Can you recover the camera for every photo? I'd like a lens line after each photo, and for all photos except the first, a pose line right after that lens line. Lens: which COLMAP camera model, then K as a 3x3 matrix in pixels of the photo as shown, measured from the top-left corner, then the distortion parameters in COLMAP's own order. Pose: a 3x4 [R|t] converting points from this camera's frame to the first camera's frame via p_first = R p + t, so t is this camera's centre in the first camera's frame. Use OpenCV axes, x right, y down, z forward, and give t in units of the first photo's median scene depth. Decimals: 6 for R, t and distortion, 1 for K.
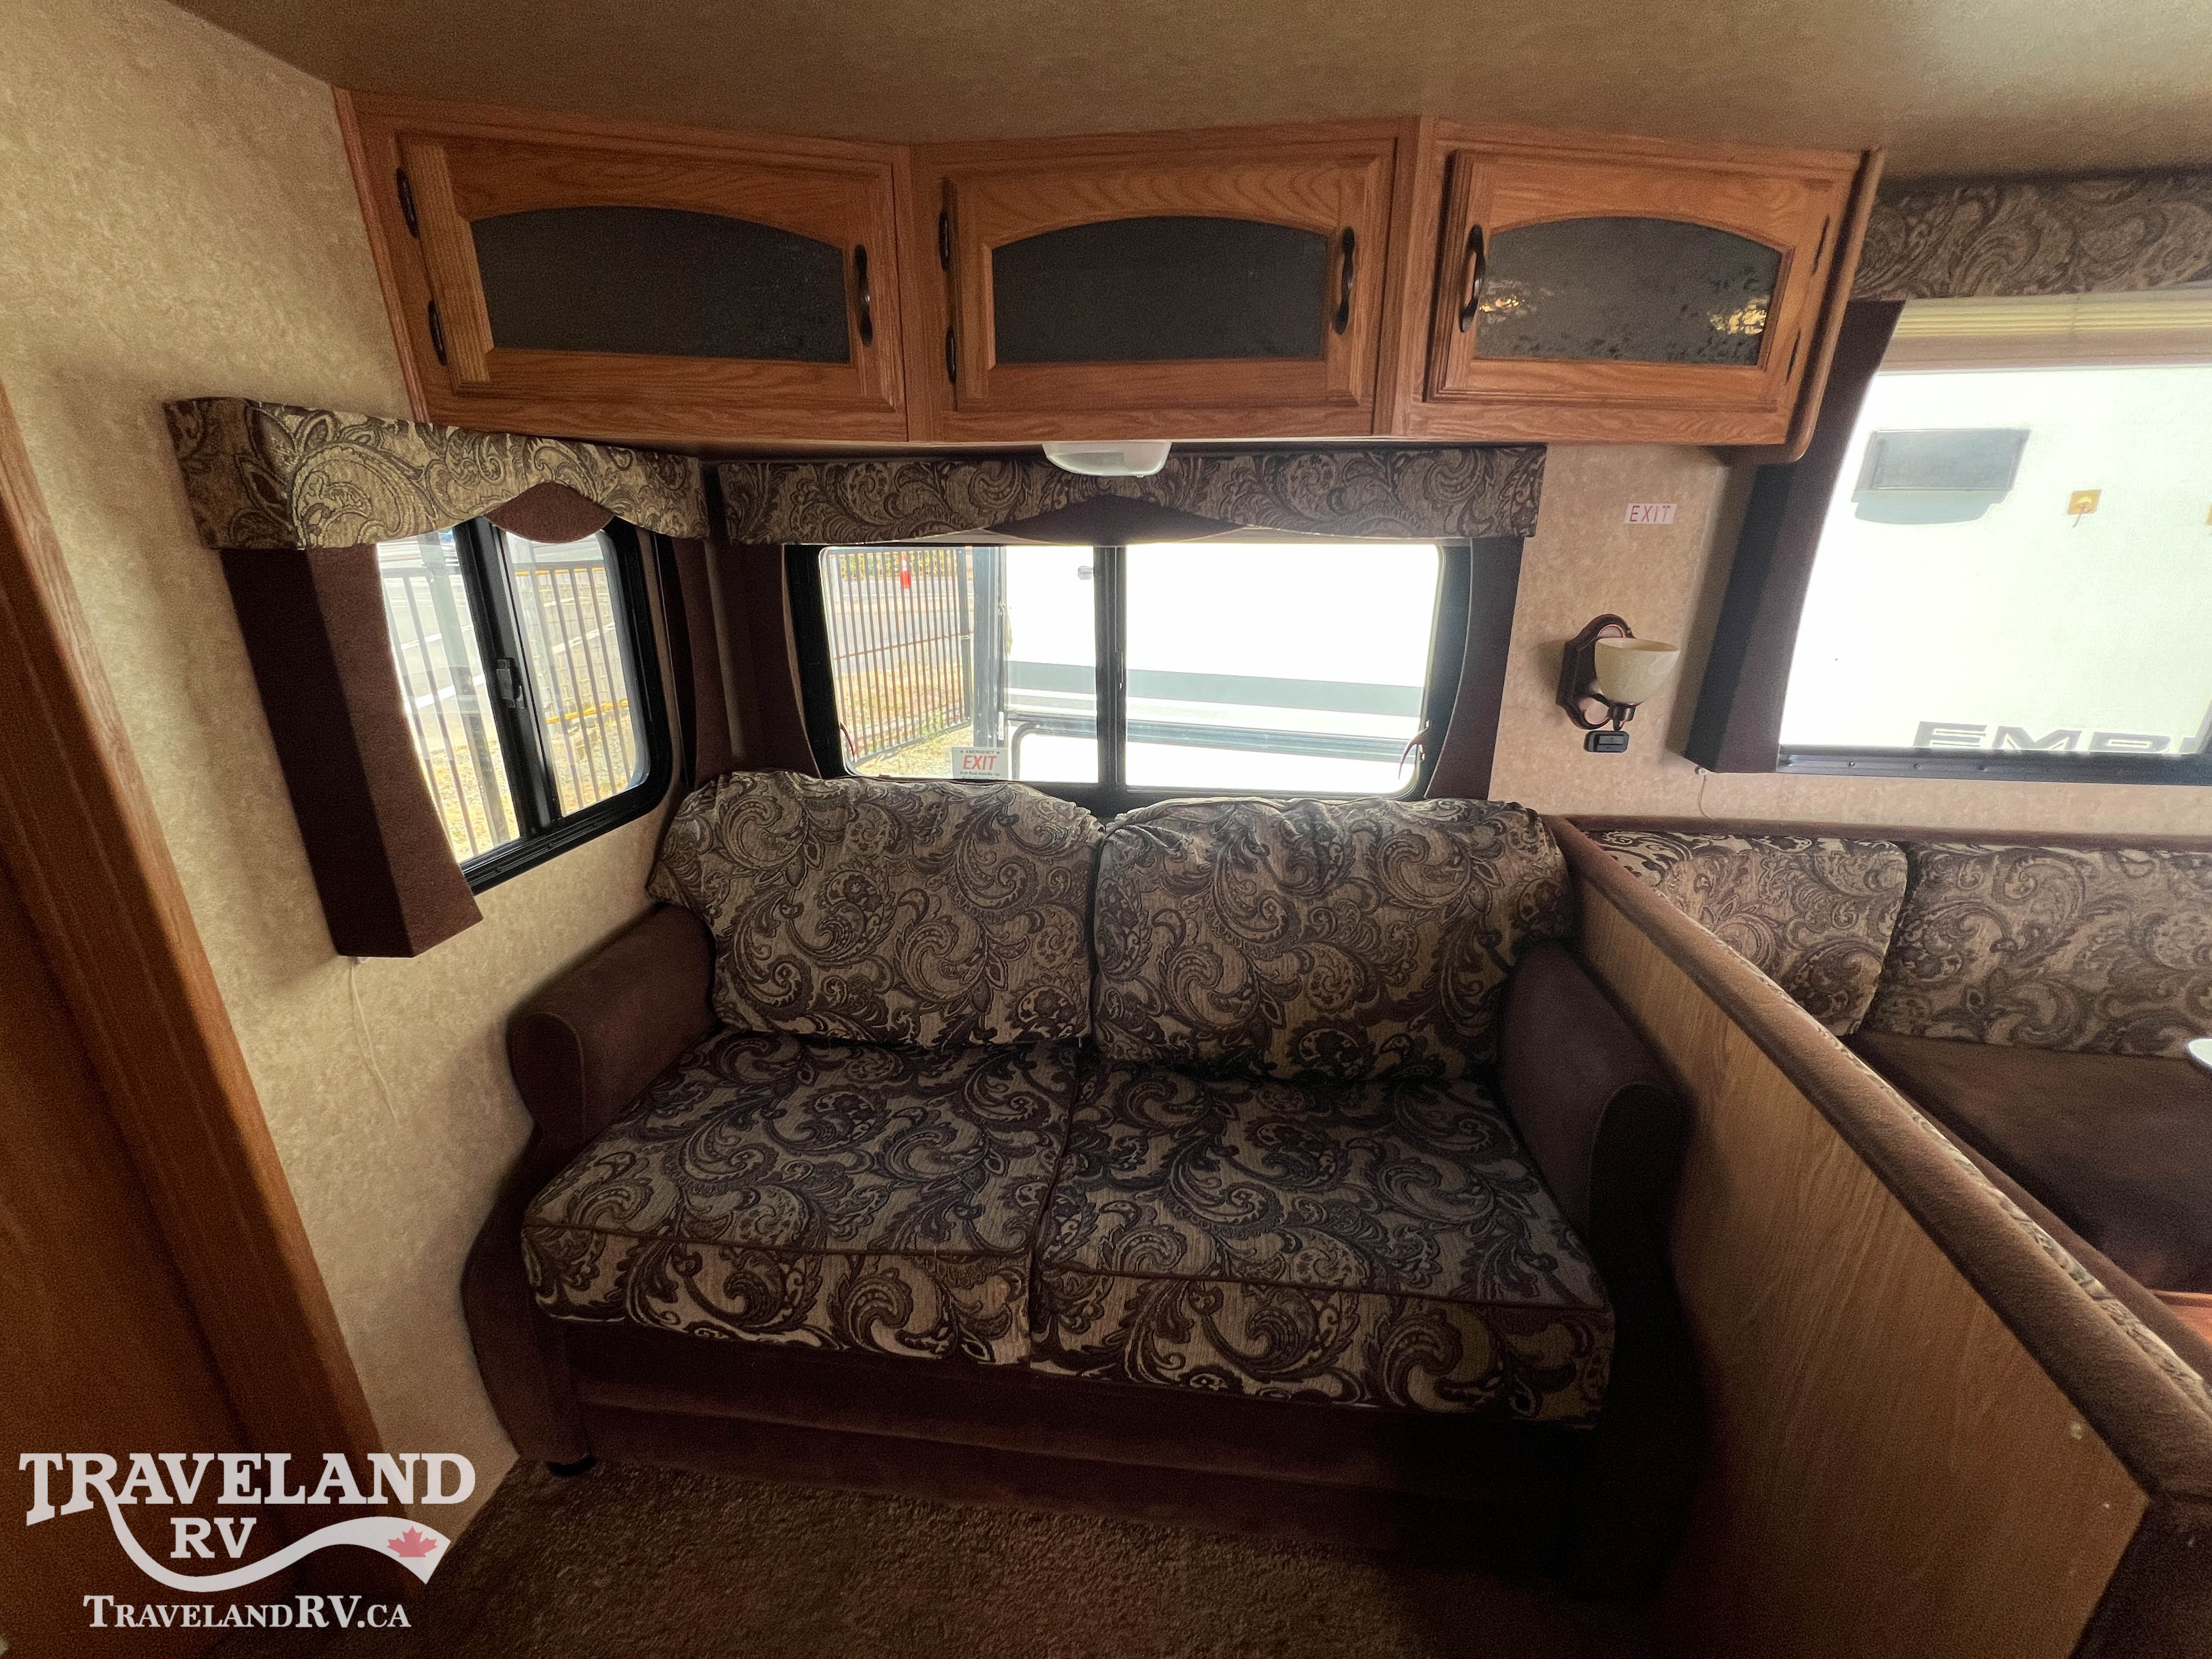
lens RADIAL K [[881.8, 0, 1110.6], [0, 881.8, 830.8], [0, 0, 1]] dist [-0.004161, 0.000604]
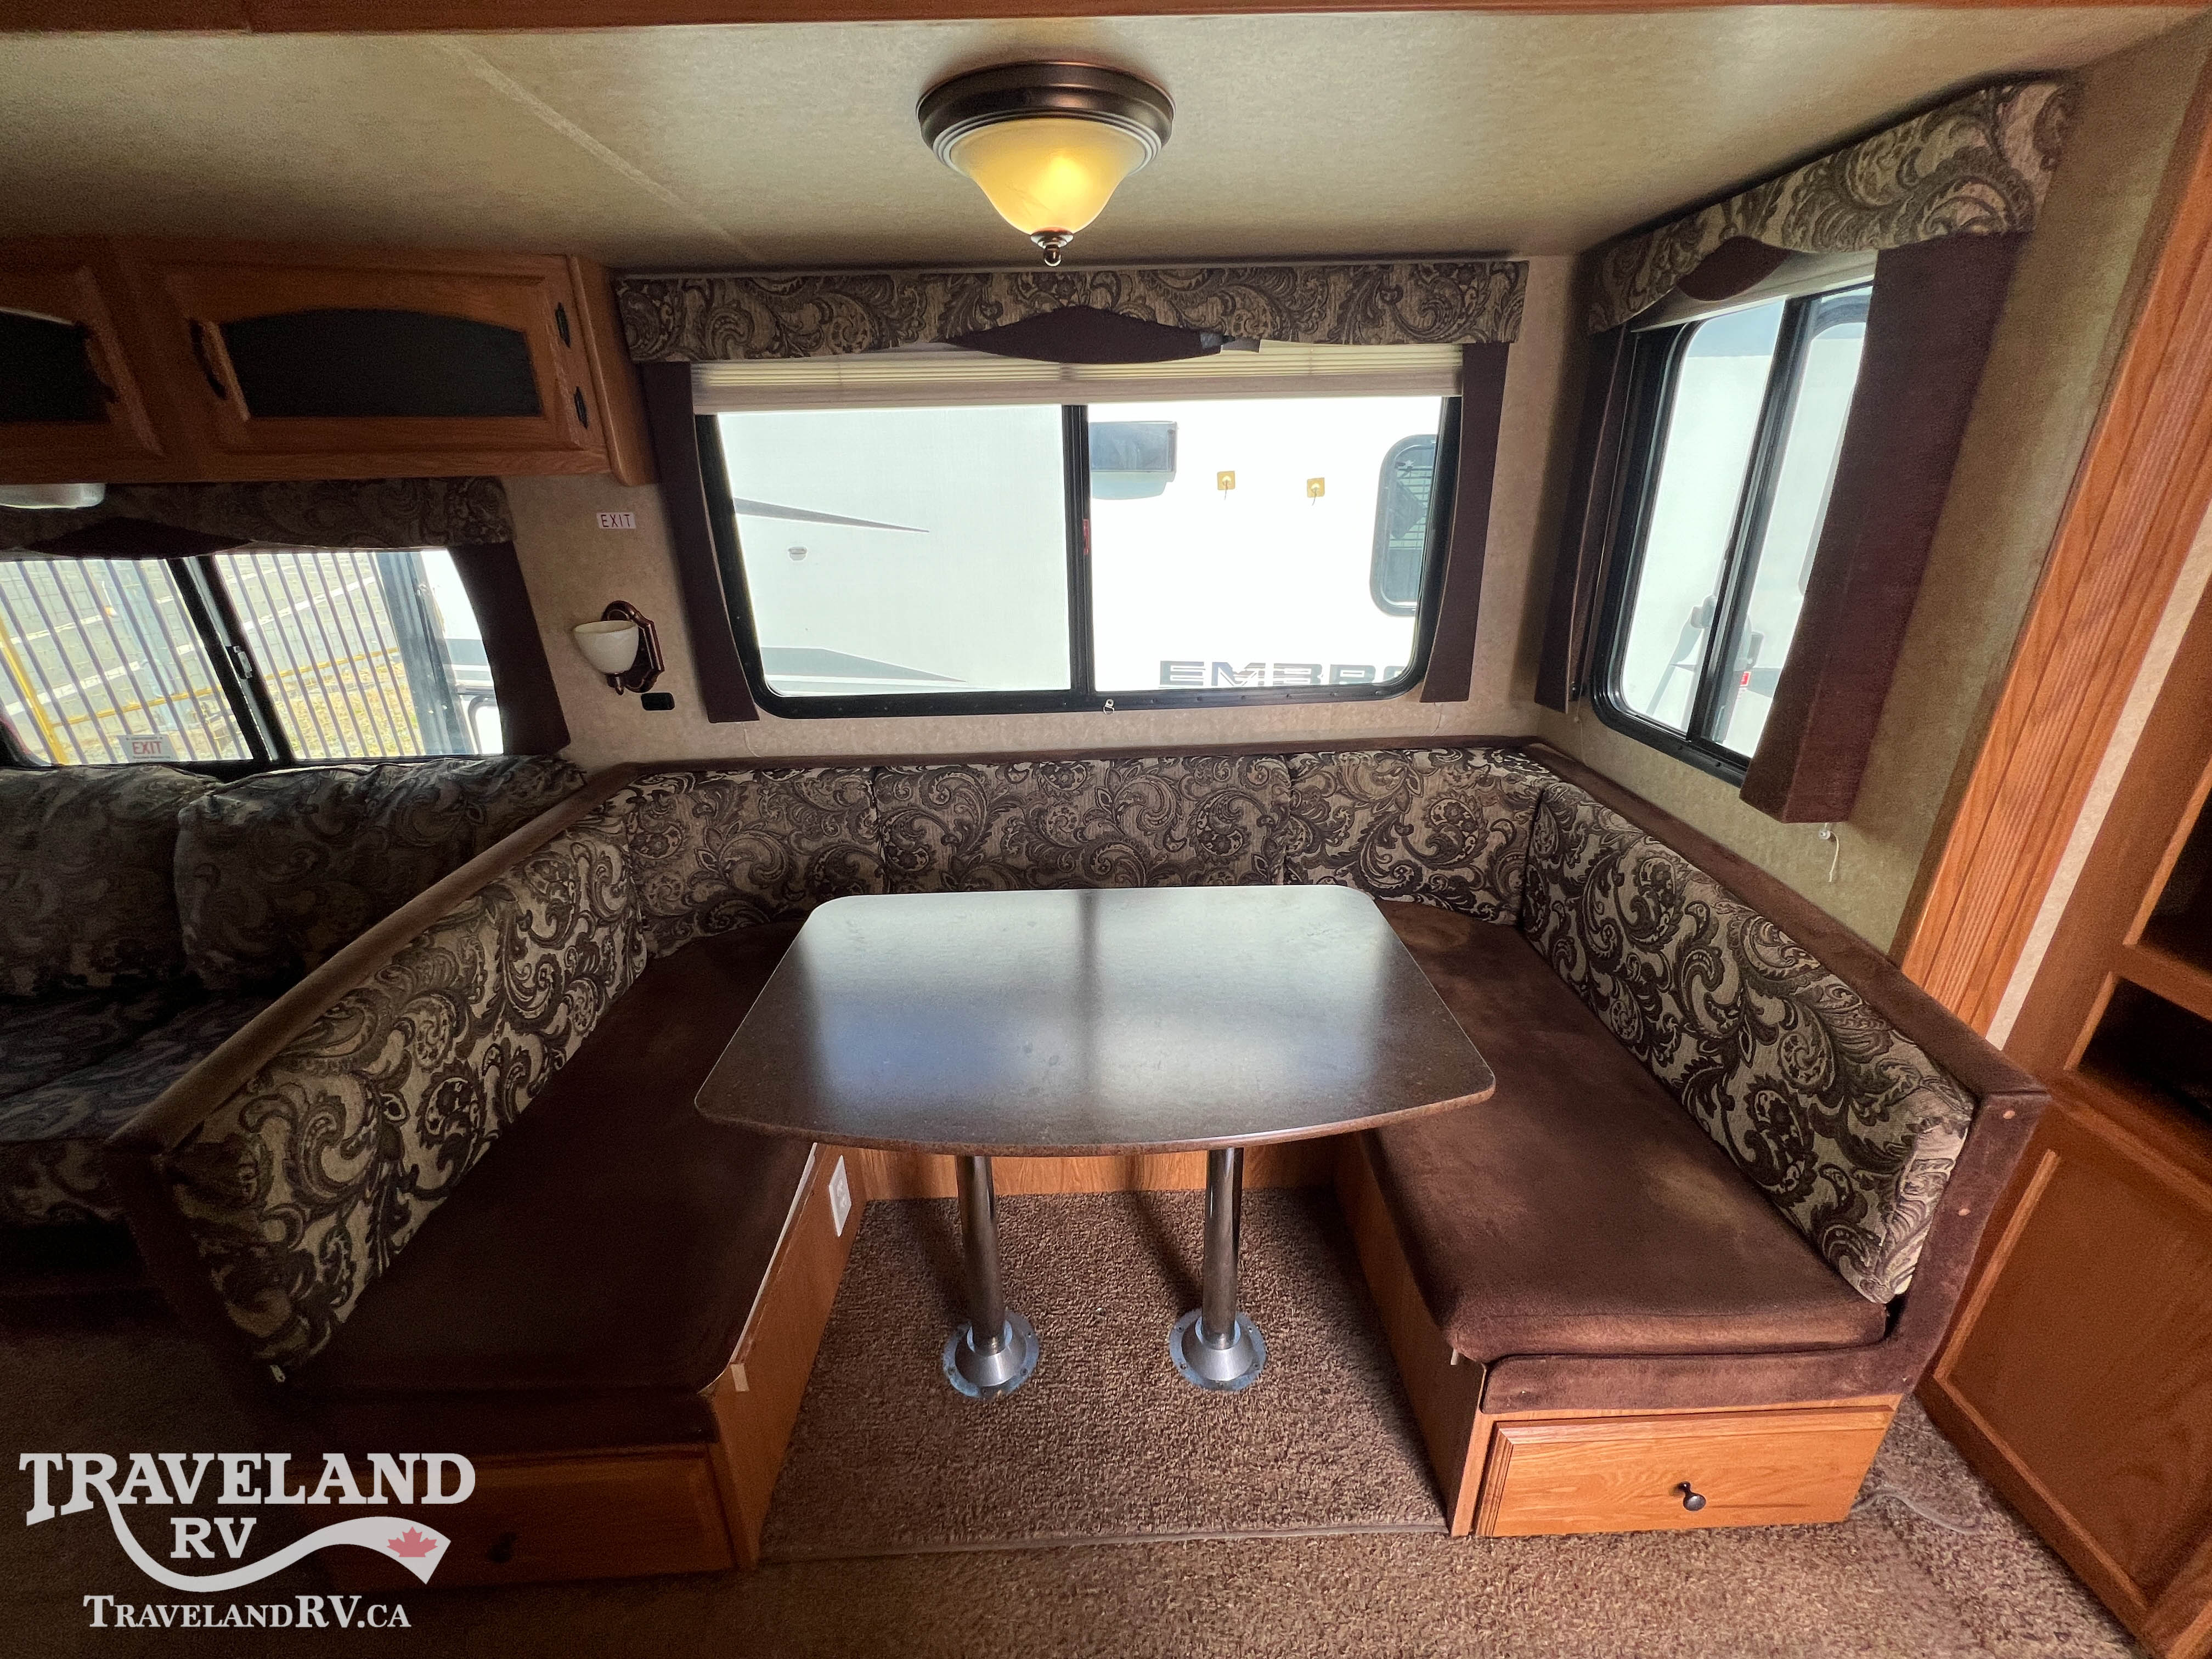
lens RADIAL K [[881.8, 0, 1106.9], [0, 881.8, 830.5], [0, 0, 1]] dist [-0.004161, 0.000604]
pose [[0.986015, -0.075543, 0.148552, 1.058376], [0.065811, 0.995417, 0.069381, 0.039160], [-0.153113, -0.058634, 0.986468, -0.366709]]
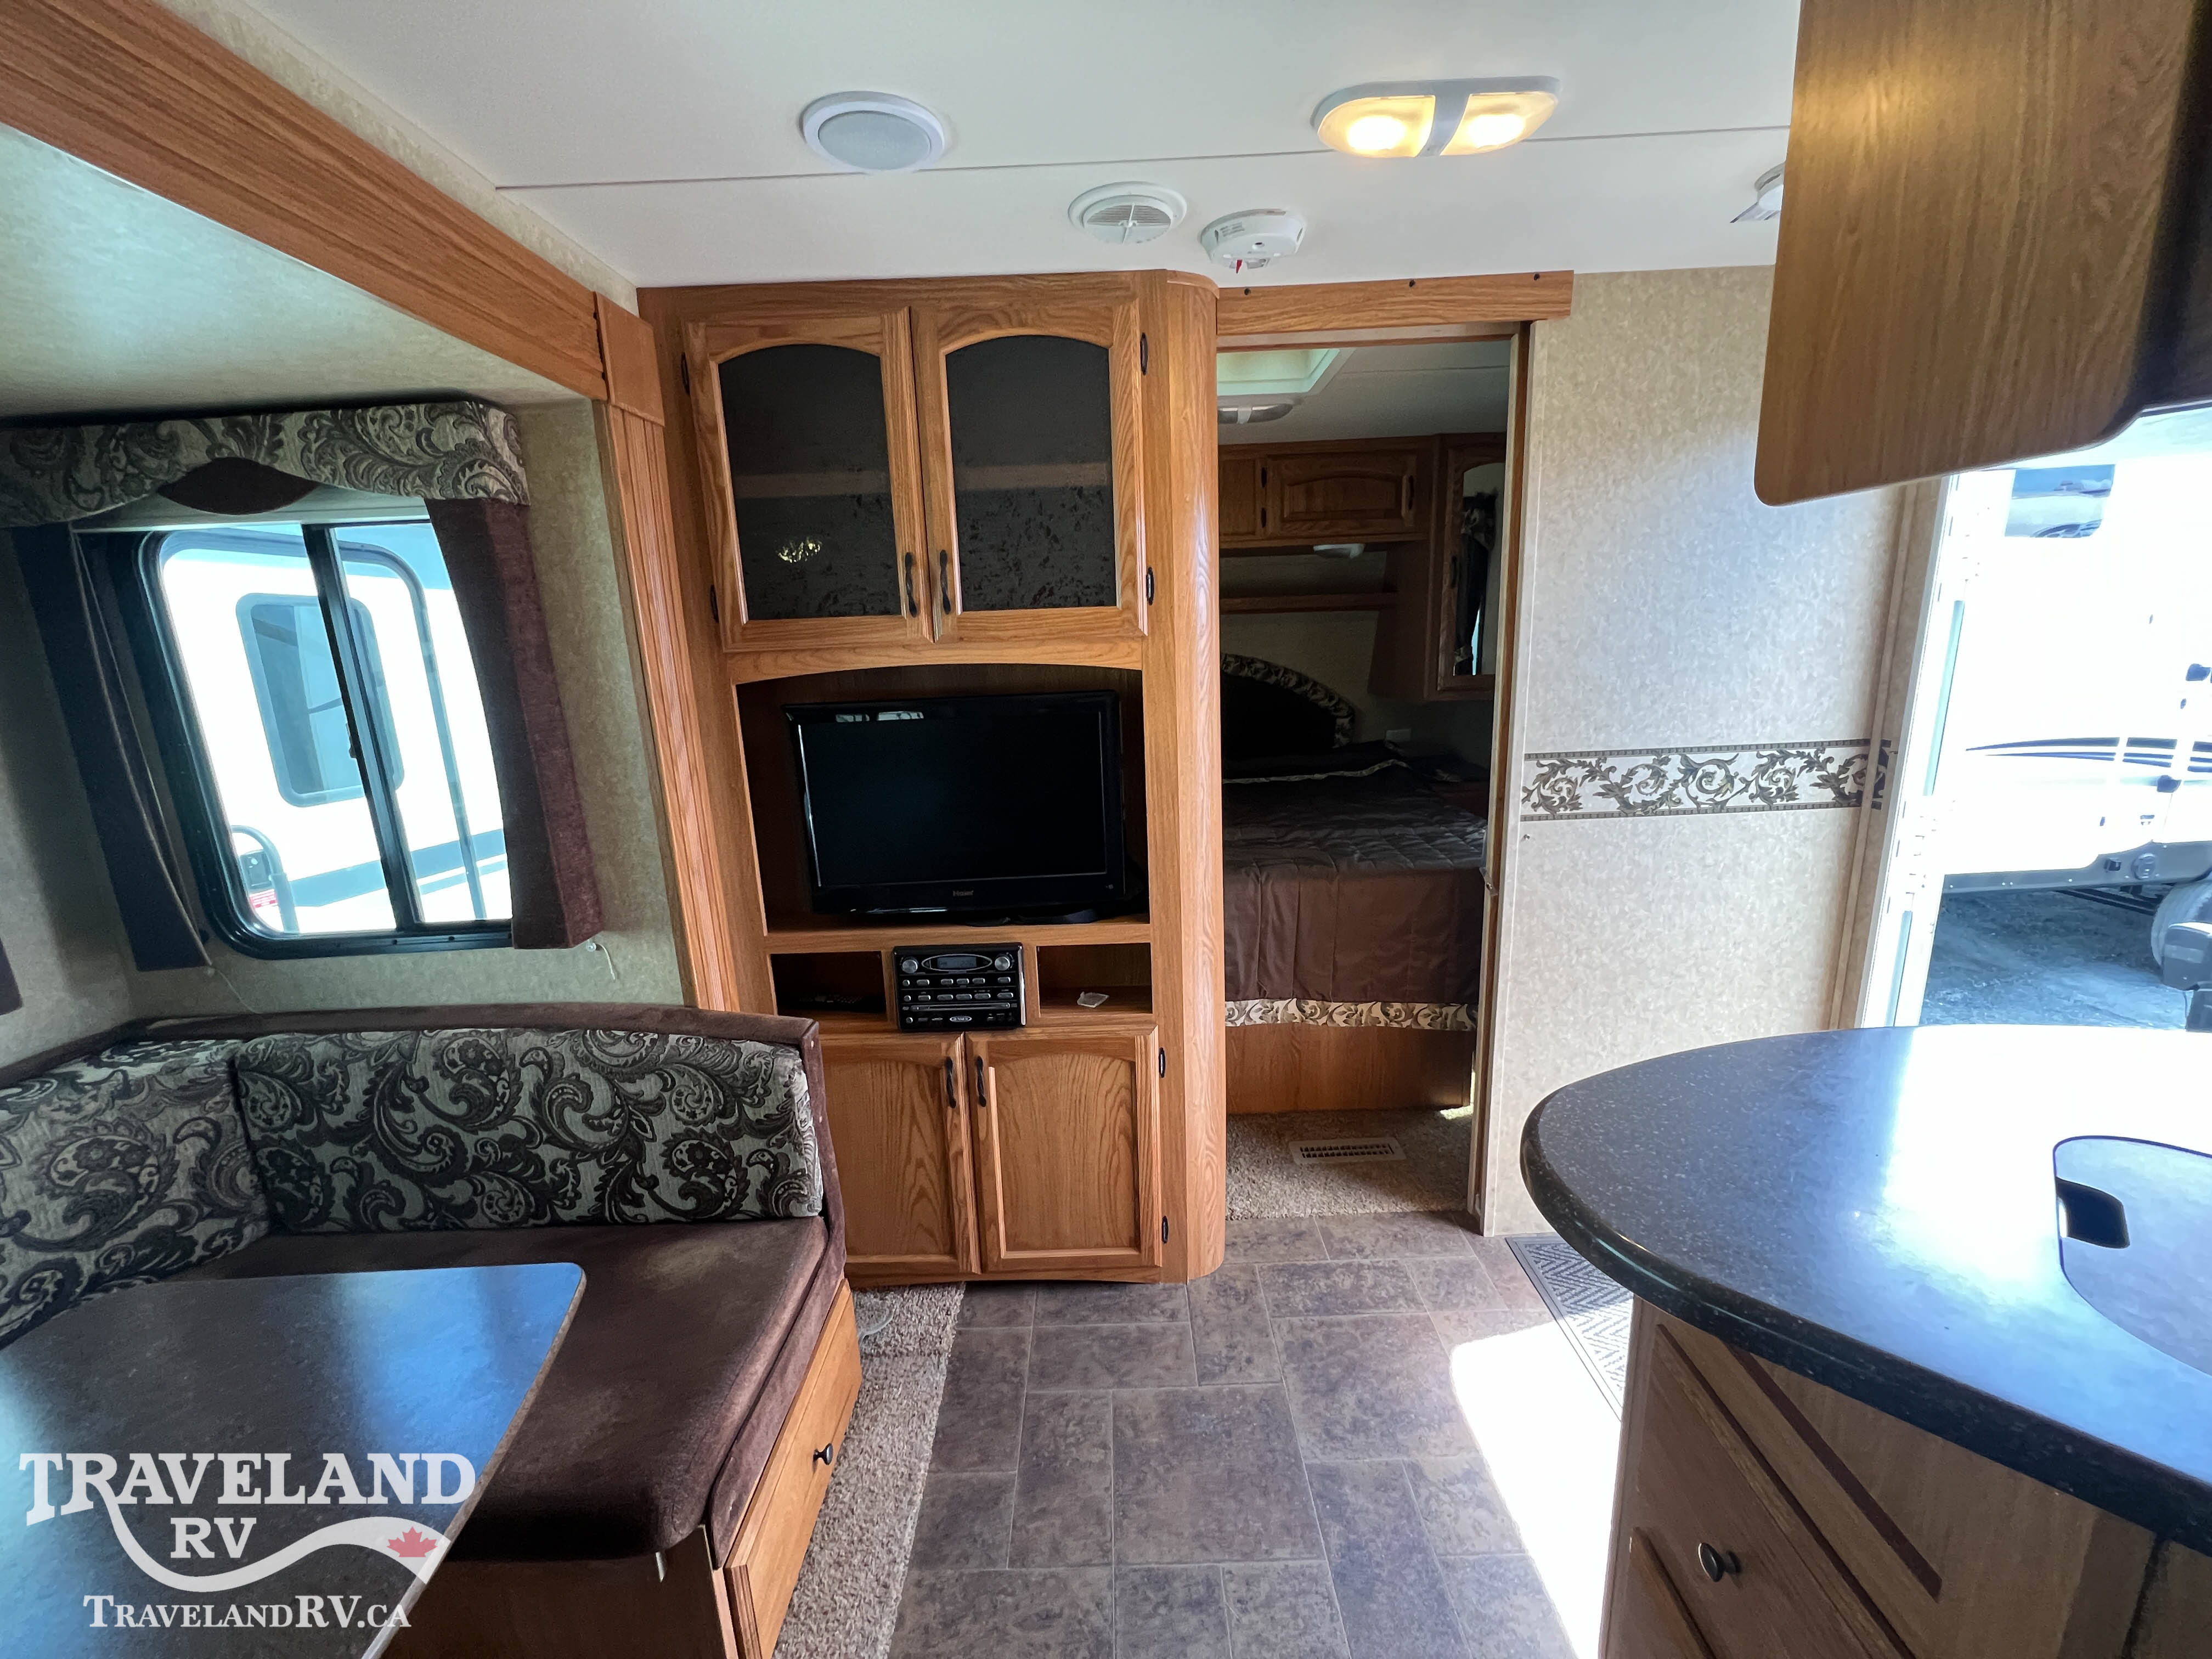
lens RADIAL K [[881.8, 0, 1098.0], [0, 881.8, 836.2], [0, 0, 1]] dist [-0.004161, 0.000604]
pose [[-0.132797, -0.206730, 0.969344, 0.837412], [0.359331, 0.901428, 0.241473, -0.001907], [-0.923713, 0.380382, -0.045423, -0.202536]]
